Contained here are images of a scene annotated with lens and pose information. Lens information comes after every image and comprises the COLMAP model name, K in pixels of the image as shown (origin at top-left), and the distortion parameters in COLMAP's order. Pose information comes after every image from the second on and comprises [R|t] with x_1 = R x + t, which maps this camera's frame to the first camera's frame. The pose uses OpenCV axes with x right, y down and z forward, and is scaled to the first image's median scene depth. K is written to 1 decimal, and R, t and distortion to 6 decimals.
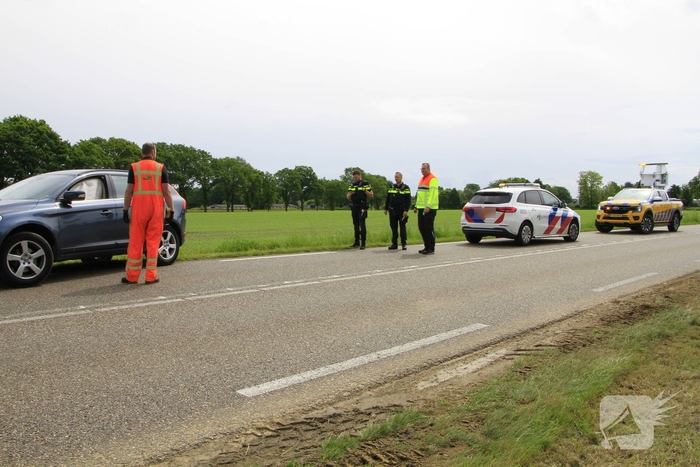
lens RADIAL K [[576.2, 0, 350.0], [0, 576.2, 233.5], [0, 0, 1]] dist [-0.183918, 0.144966]
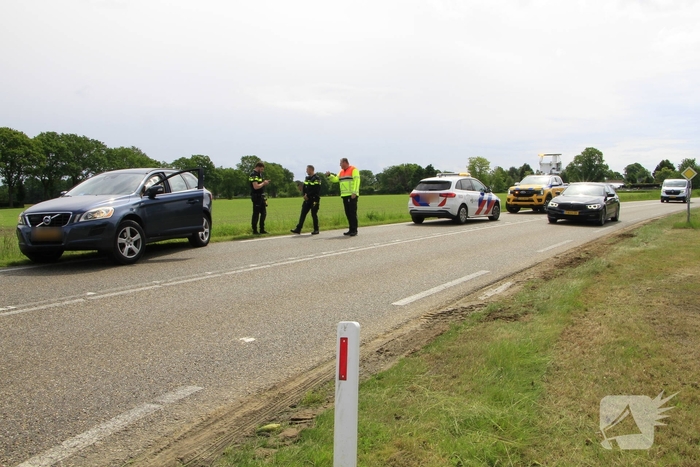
lens RADIAL K [[576.2, 0, 350.0], [0, 576.2, 233.5], [0, 0, 1]] dist [-0.183918, 0.144966]
pose [[0.981570, -0.029967, 0.188739, -0.122030], [0.025728, 0.999360, 0.024868, 0.003312], [-0.189363, -0.019554, 0.981712, -0.130400]]
